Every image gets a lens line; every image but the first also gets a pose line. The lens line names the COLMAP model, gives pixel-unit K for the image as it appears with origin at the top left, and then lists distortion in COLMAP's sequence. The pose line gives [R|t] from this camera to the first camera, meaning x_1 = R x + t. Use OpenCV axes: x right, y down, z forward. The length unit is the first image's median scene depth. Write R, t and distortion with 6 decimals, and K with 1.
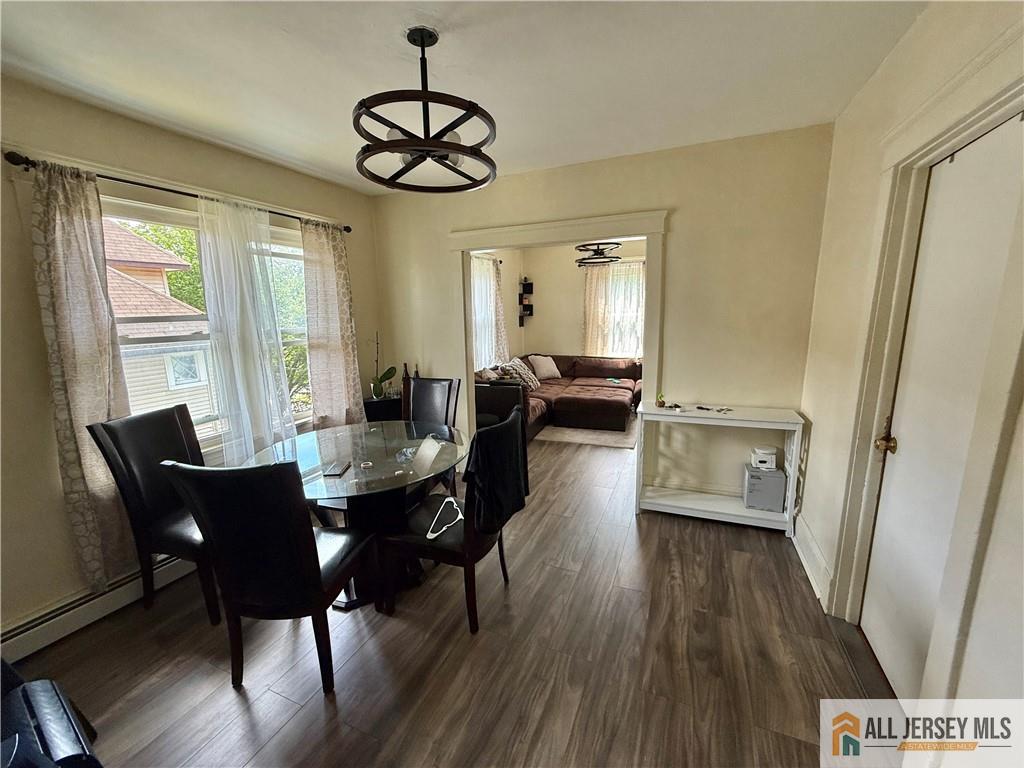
lens RADIAL K [[407.8, 0, 512.4], [0, 407.8, 385.4], [0, 0, 1]] dist [-0.000748, -0.000078]
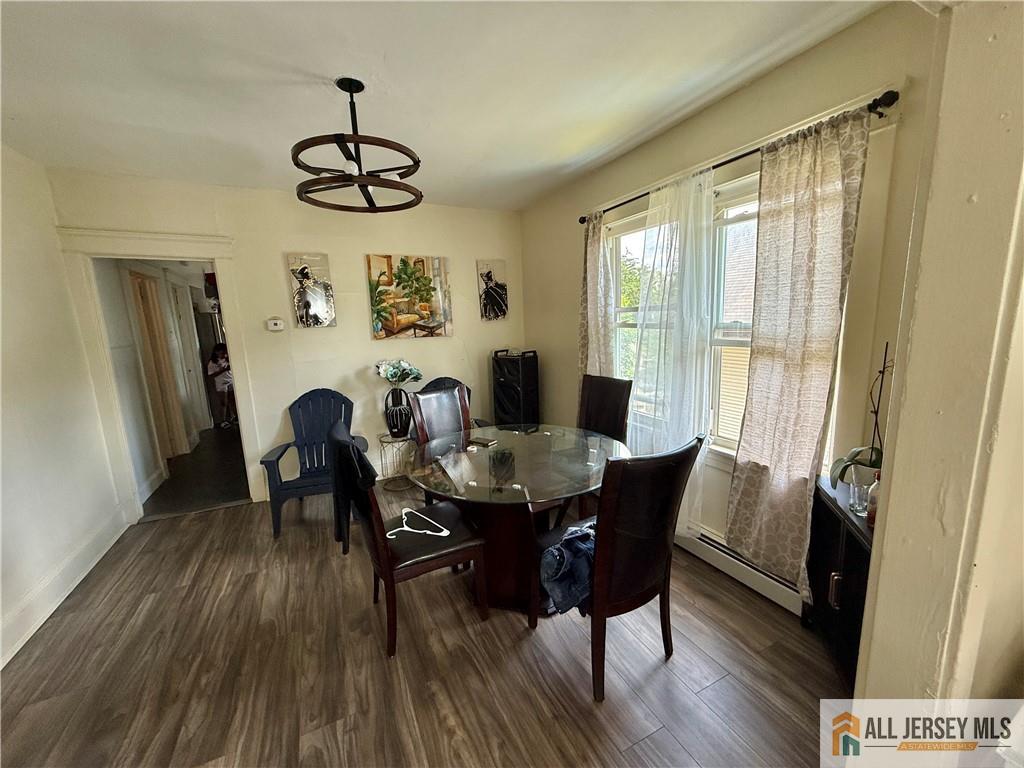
lens RADIAL K [[407.8, 0, 512.4], [0, 407.8, 385.4], [0, 0, 1]] dist [-0.000748, -0.000078]
pose [[-0.654898, 0.173578, -0.735513, 0.392816], [-0.085431, 0.950021, 0.300268, -0.340850], [0.750873, 0.259481, -0.607338, 1.842686]]
